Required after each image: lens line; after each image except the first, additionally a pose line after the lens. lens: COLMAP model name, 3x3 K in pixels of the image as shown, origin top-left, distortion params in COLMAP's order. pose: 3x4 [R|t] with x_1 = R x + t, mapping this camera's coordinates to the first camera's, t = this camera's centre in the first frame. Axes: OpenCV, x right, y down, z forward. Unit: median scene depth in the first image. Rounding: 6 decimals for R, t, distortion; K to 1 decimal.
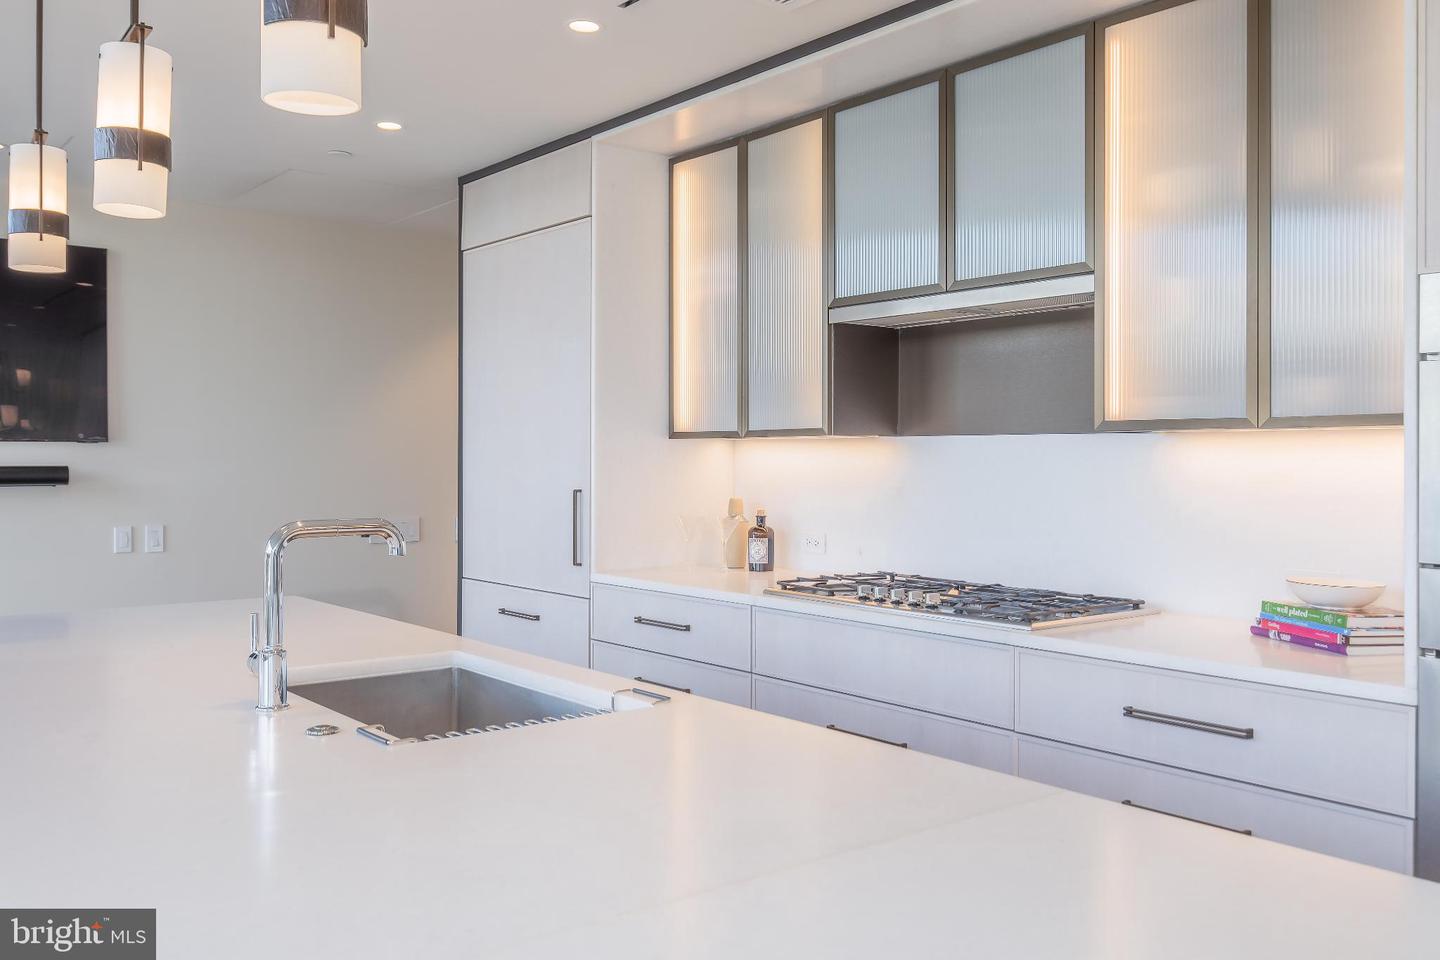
lens RADIAL K [[1224.7, 0, 714.1], [0, 1224.7, 464.2], [0, 0, 1]] dist [0.019604, -0.001500]
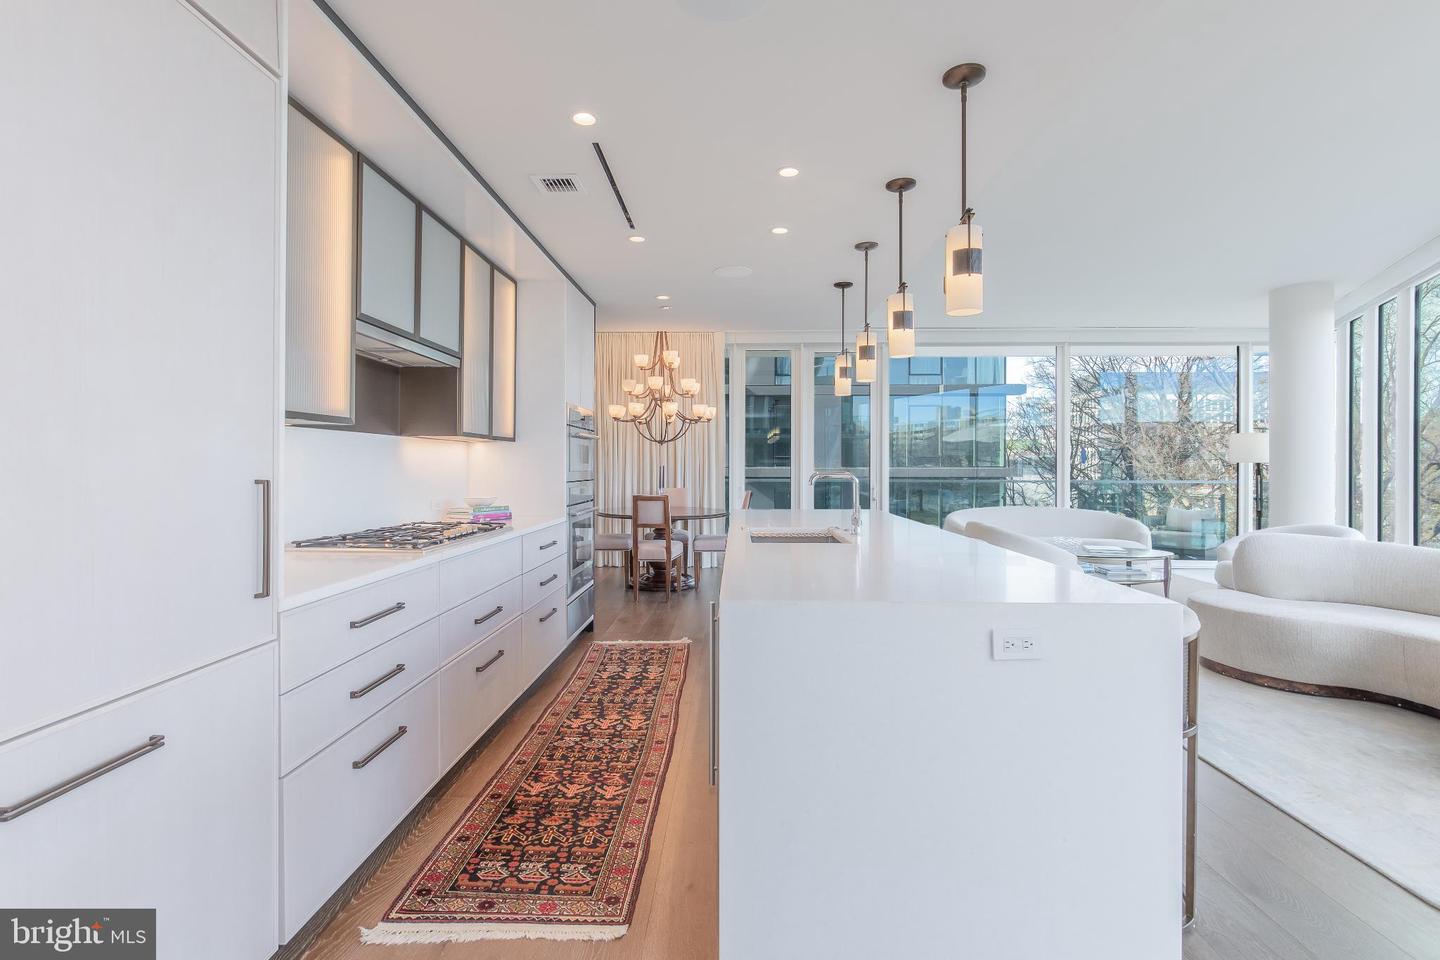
lens RADIAL K [[662.1, 0, 714.2], [0, 662.1, 467.2], [0, 0, 1]] dist [-0.010336, 0.006584]
pose [[-0.758933, -0.004300, 0.651155, -0.612804], [0.001504, 0.999964, 0.008356, 0.013272], [-0.651167, 0.007321, -0.758899, 1.310752]]
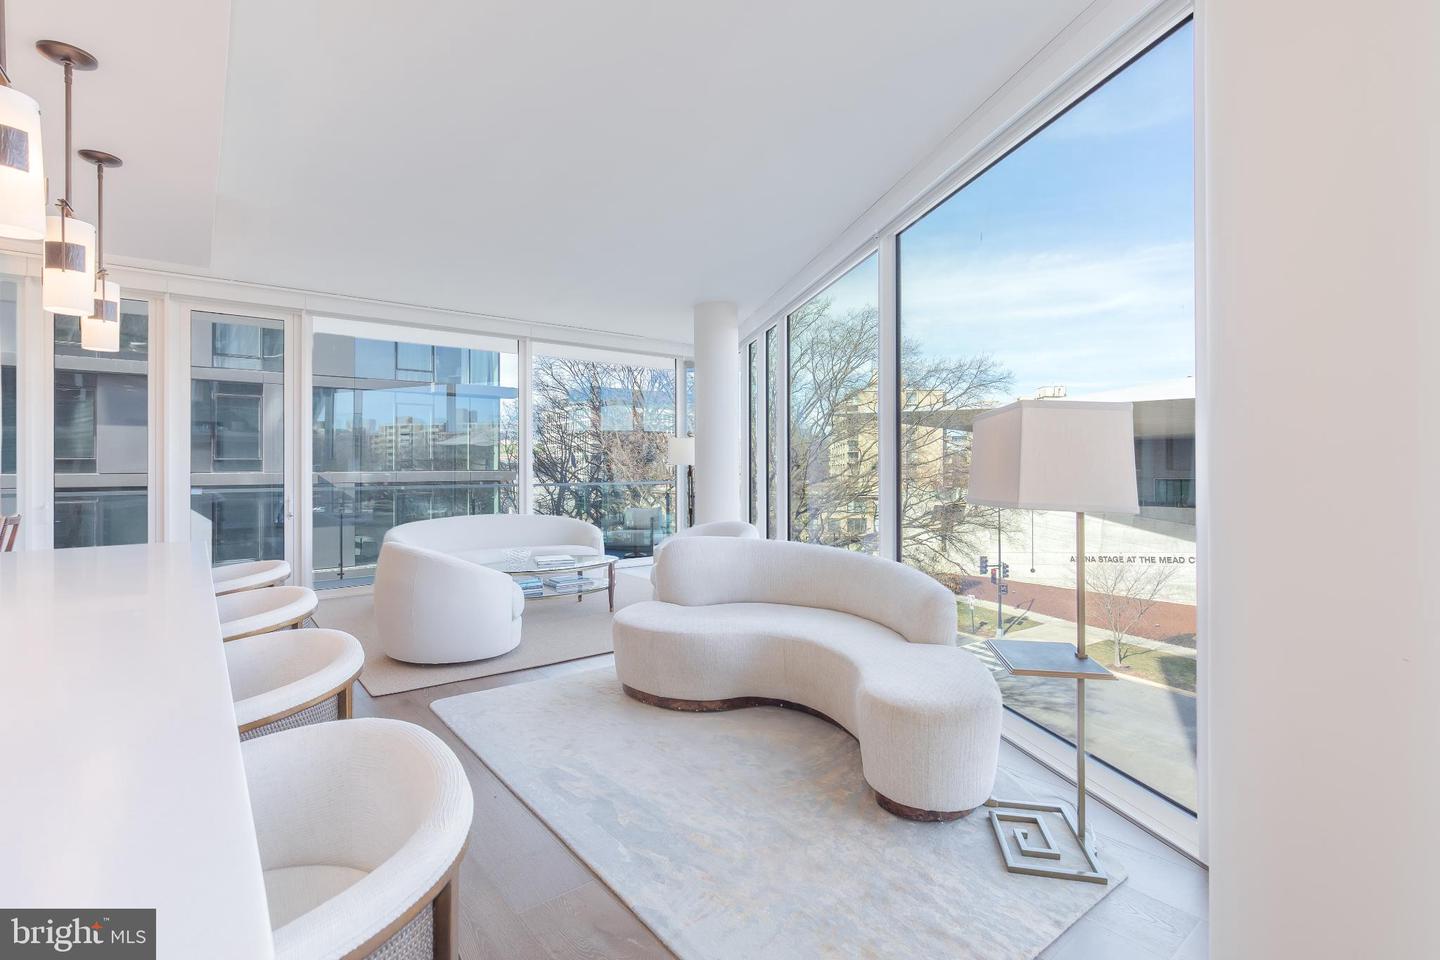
lens RADIAL K [[662.1, 0, 707.6], [0, 662.1, 471.4], [0, 0, 1]] dist [-0.010336, 0.006584]
pose [[-0.999941, 0.003282, 0.010319, -0.646203], [0.003392, 0.999937, 0.010671, 0.016286], [-0.010284, 0.010705, -0.999890, 0.927119]]
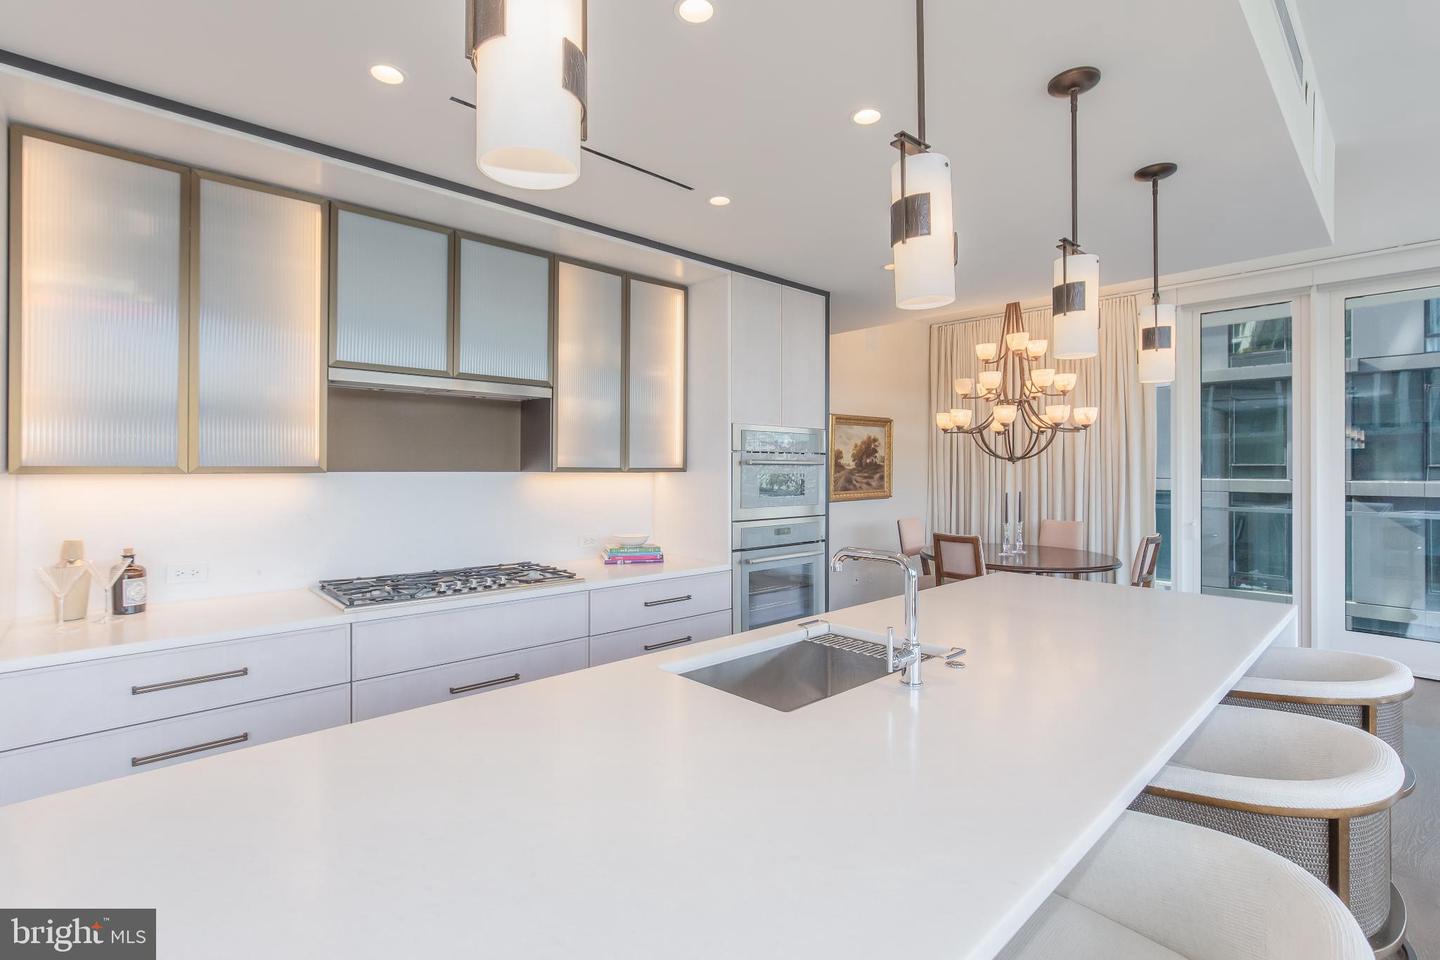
lens RADIAL K [[662.1, 0, 706.4], [0, 662.1, 468.1], [0, 0, 1]] dist [-0.010336, 0.006584]
pose [[-0.068647, -0.001911, 0.997639, -0.598418], [0.003002, 0.999993, 0.002122, -0.029455], [-0.997637, 0.003141, -0.068640, 0.700281]]
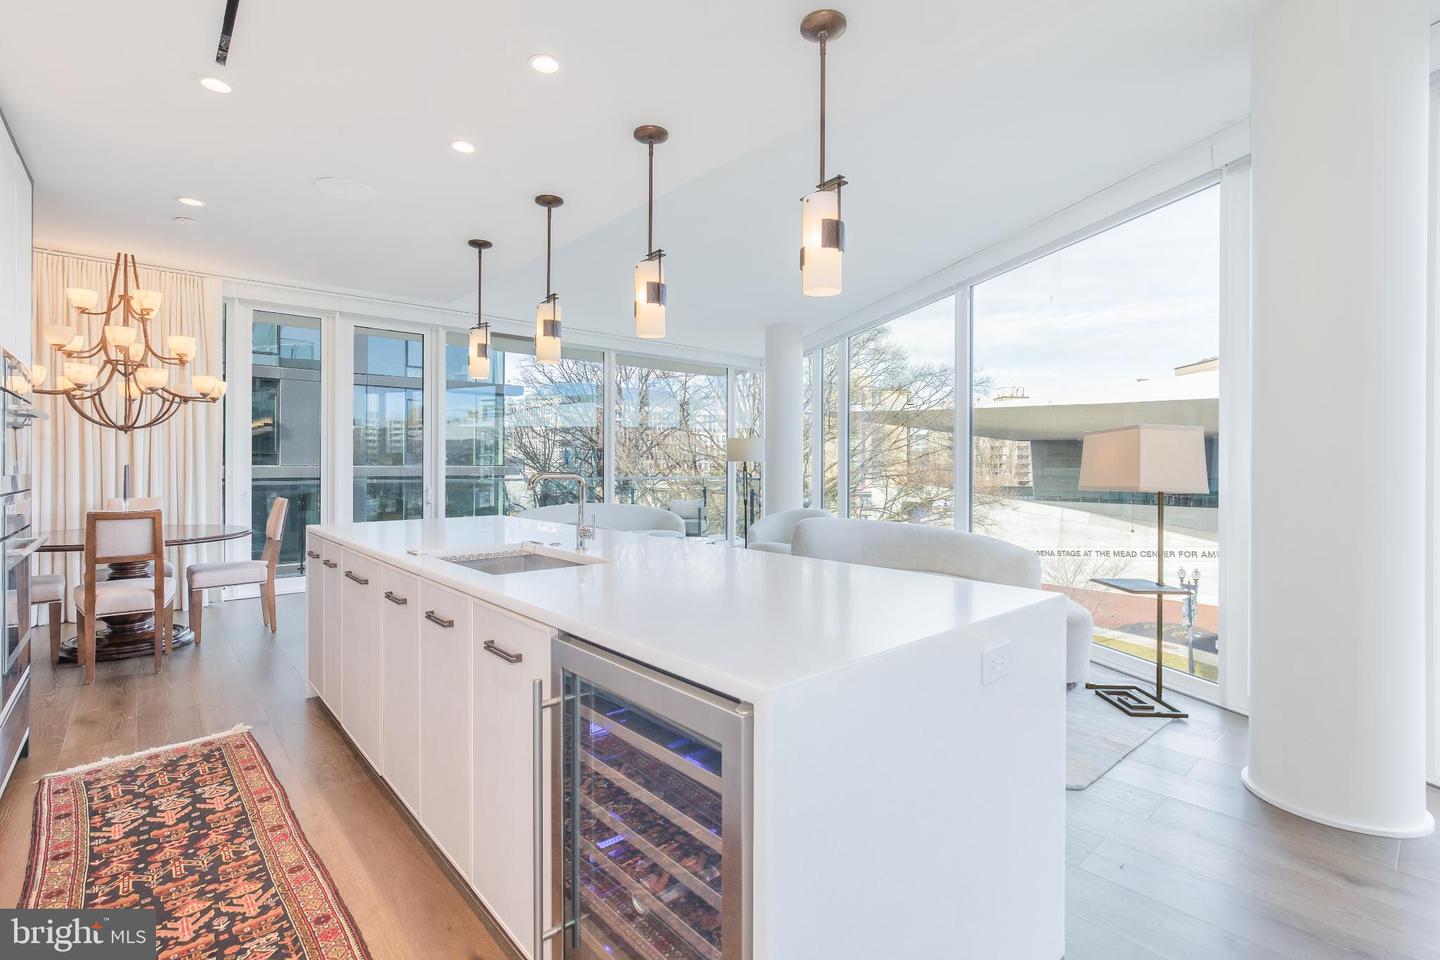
lens RADIAL K [[662.1, 0, 701.9], [0, 662.1, 464.1], [0, 0, 1]] dist [-0.010336, 0.006584]
pose [[-0.999257, -0.002697, -0.038440, -0.290147], [-0.002918, 0.999979, 0.005711, 0.014441], [0.038423, 0.005819, -0.999245, 1.239682]]
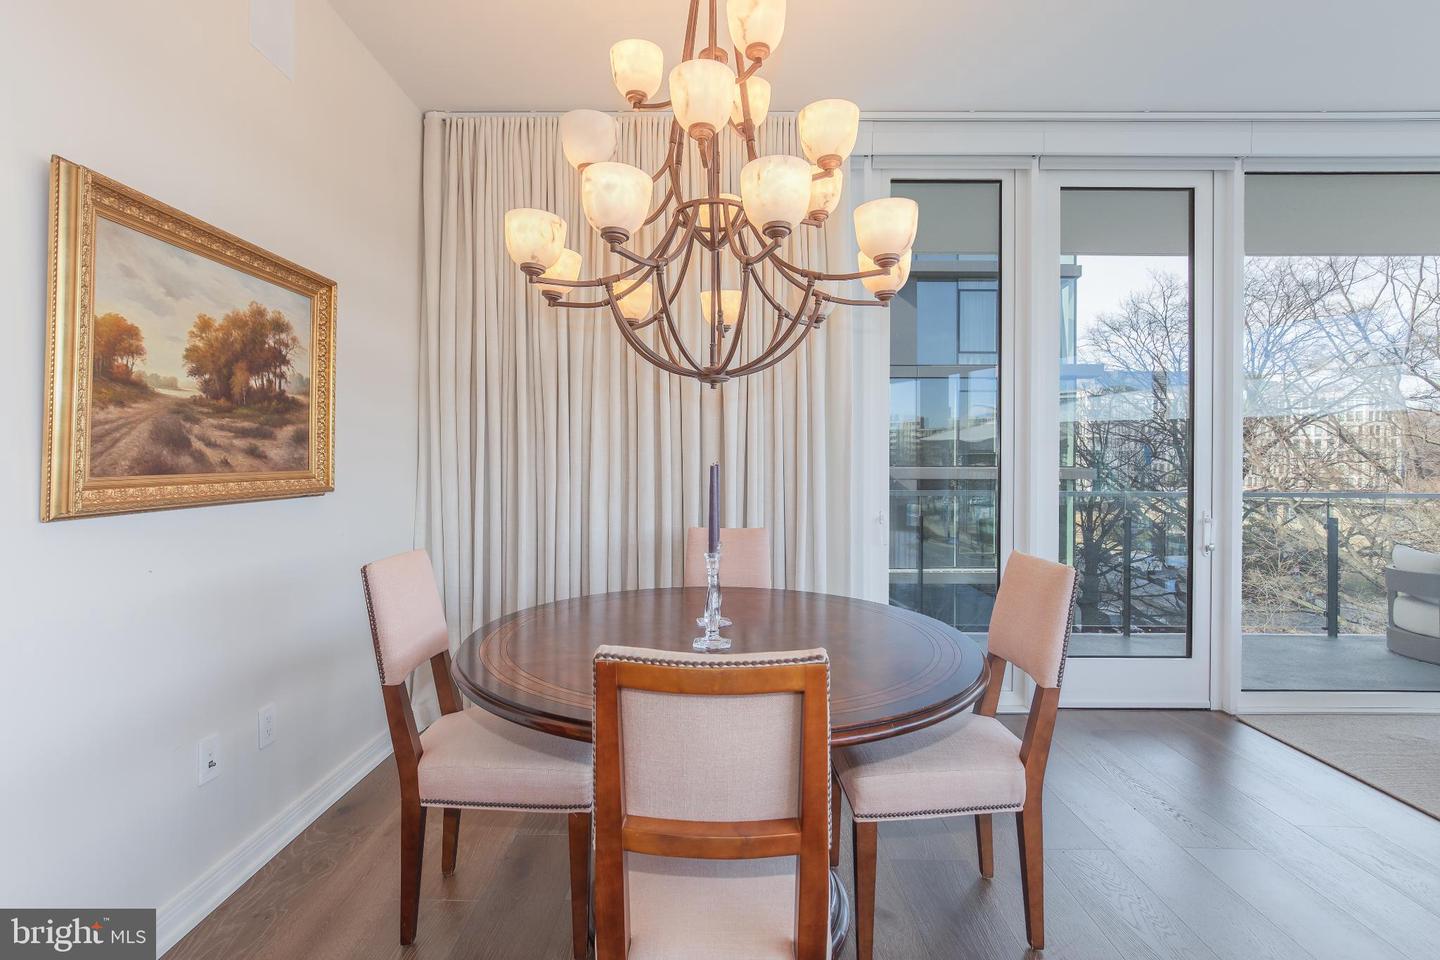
lens RADIAL K [[662.1, 0, 693.3], [0, 662.1, 461.4], [0, 0, 1]] dist [-0.010336, 0.006584]
pose [[-0.758631, -0.000951, 0.651520, 0.428781], [0.000075, 0.999999, 0.001548, 0.021636], [-0.651521, 0.001224, -0.758630, 0.349365]]
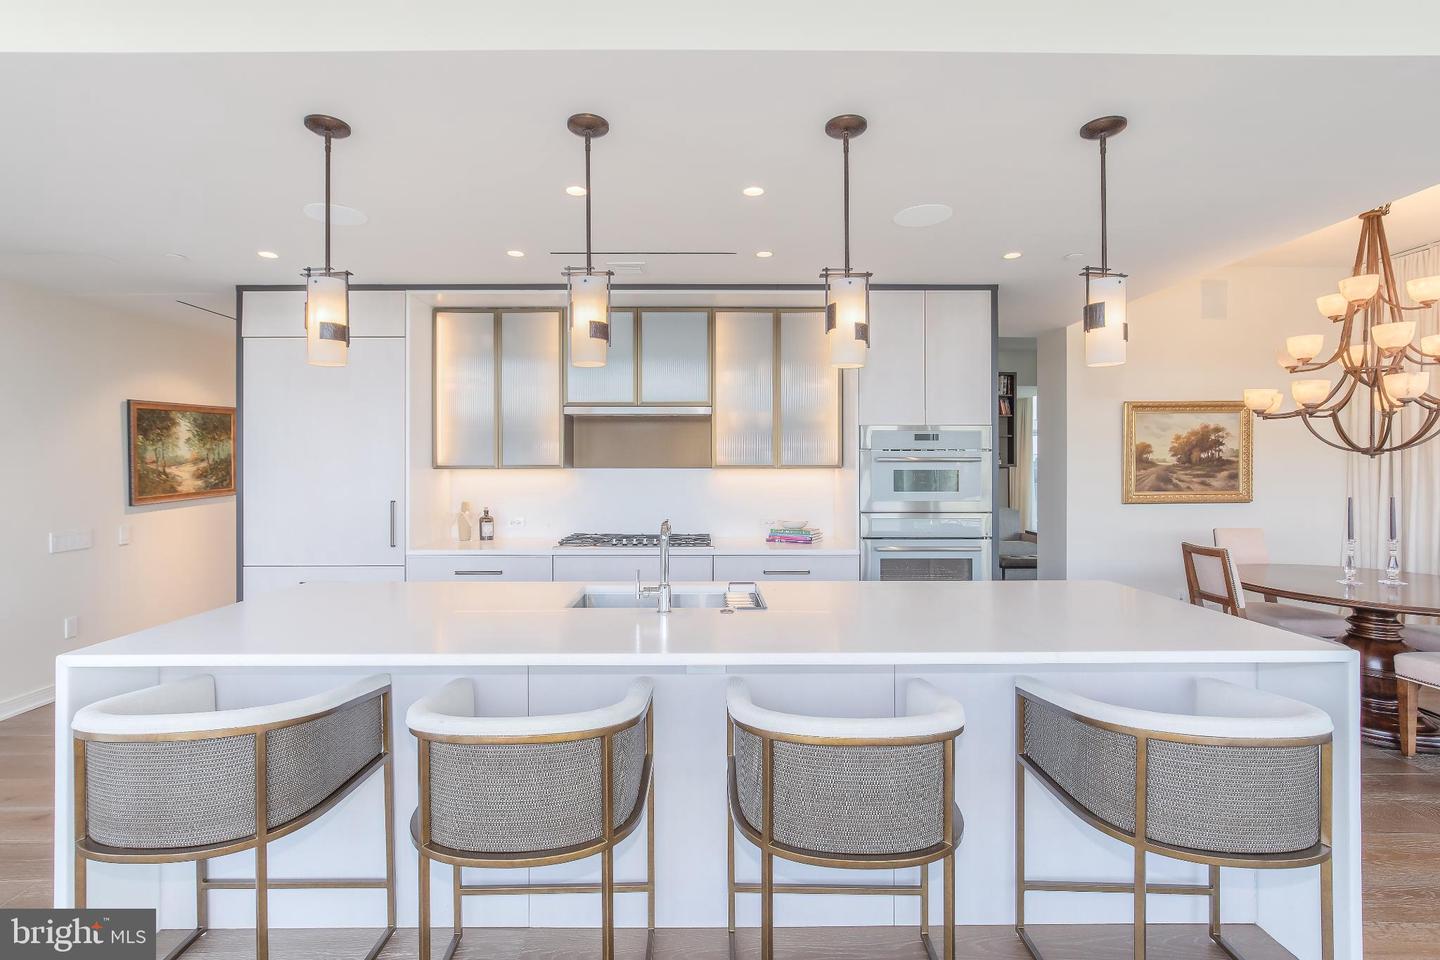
lens RADIAL K [[662.1, 0, 710.5], [0, 662.1, 467.6], [0, 0, 1]] dist [-0.010336, 0.006584]
pose [[0.617500, -0.003946, 0.786561, -0.646405], [0.006499, 0.999979, -0.000085, -0.024436], [-0.786544, 0.005164, 0.617512, 0.129698]]
